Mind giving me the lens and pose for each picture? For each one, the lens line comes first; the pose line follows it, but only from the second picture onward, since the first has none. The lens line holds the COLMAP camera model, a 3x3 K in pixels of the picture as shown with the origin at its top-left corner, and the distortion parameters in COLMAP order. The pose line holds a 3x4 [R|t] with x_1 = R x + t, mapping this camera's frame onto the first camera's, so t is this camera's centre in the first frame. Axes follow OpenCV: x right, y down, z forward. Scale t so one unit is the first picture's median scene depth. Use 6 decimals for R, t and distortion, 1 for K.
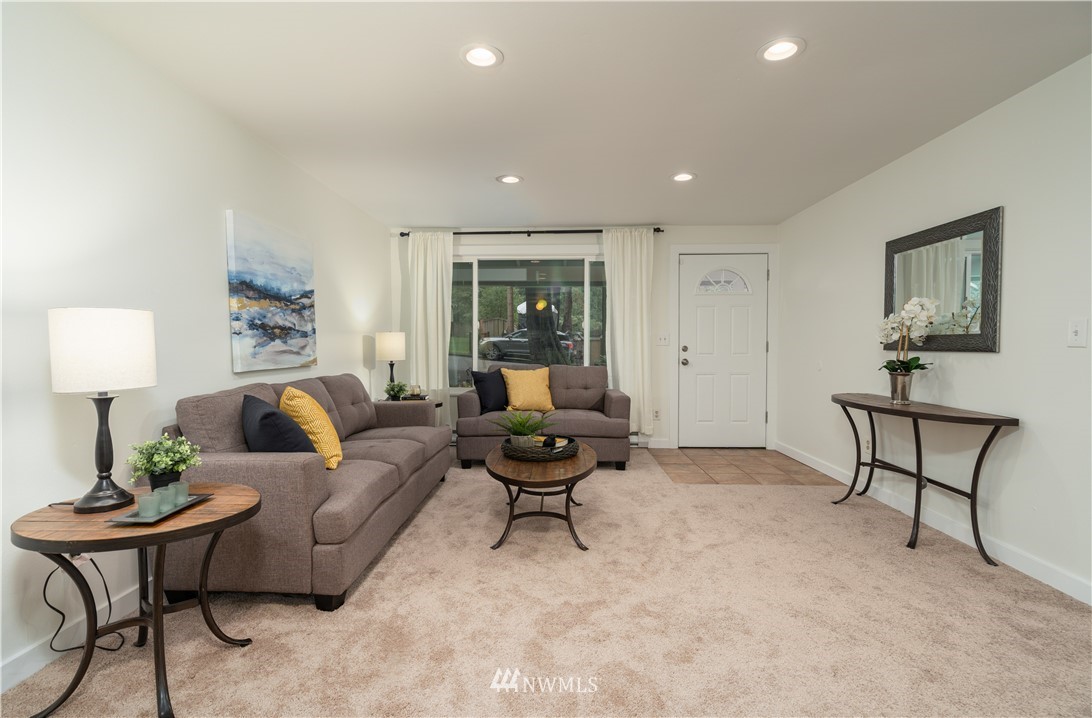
lens RADIAL K [[503.1, 0, 550.9], [0, 503.1, 355.7], [0, 0, 1]] dist [-0.003821, -0.000038]
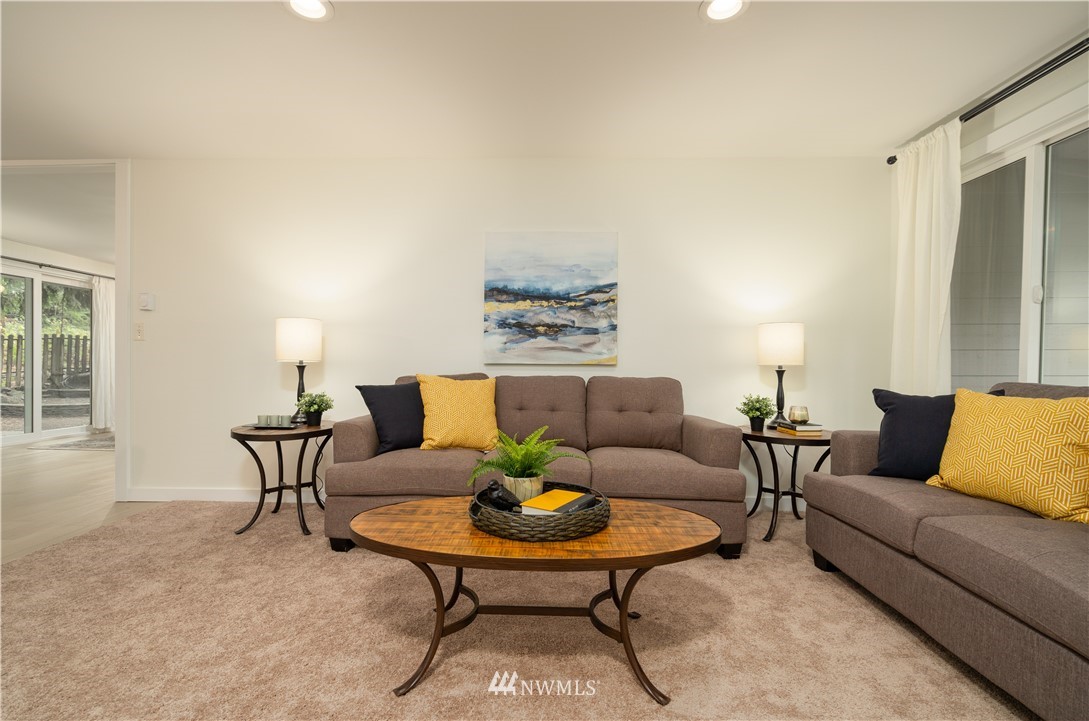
lens RADIAL K [[511.2, 0, 544.5], [0, 511.2, 360.5], [0, 0, 1]] dist [-0.003967, 0.001336]
pose [[-0.013130, -0.008788, -0.999875, 0.516470], [-0.033686, 0.999398, -0.008342, 0.026022], [0.999346, 0.033573, -0.013418, 0.984835]]
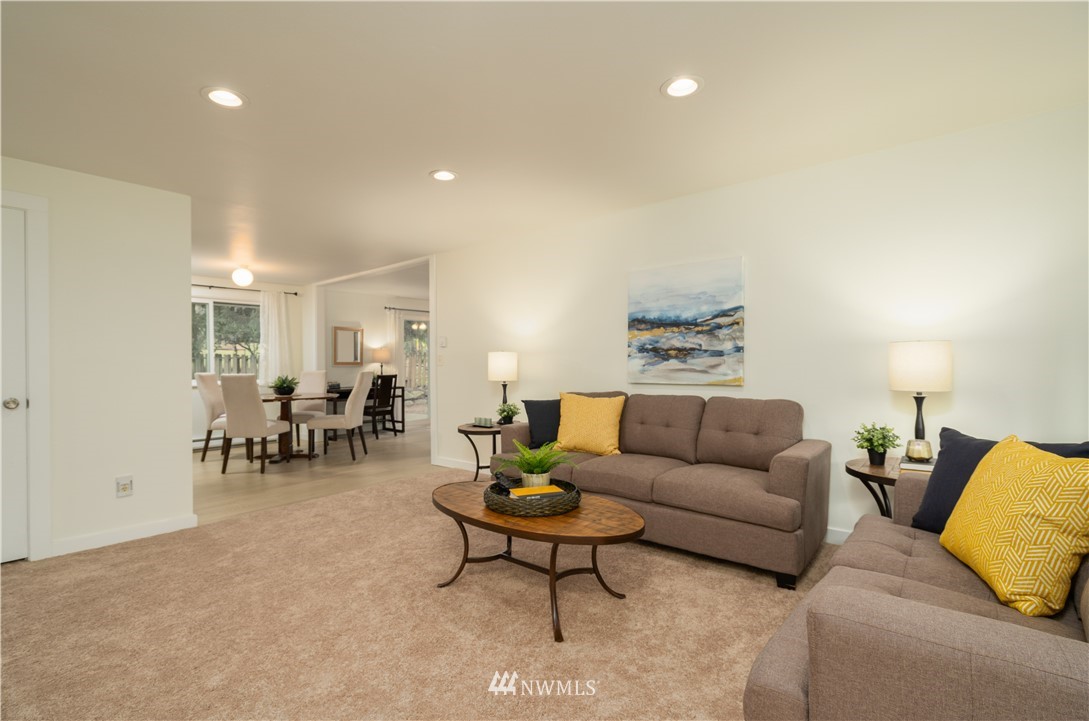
lens RADIAL K [[509.4, 0, 531.9], [0, 509.4, 358.8], [0, 0, 1]] dist [0.002260, 0.000581]
pose [[-0.645277, -0.002572, -0.763945, 0.572507], [-0.012122, 0.999903, 0.006873, -0.036644], [0.763853, 0.013695, -0.645245, 1.467475]]
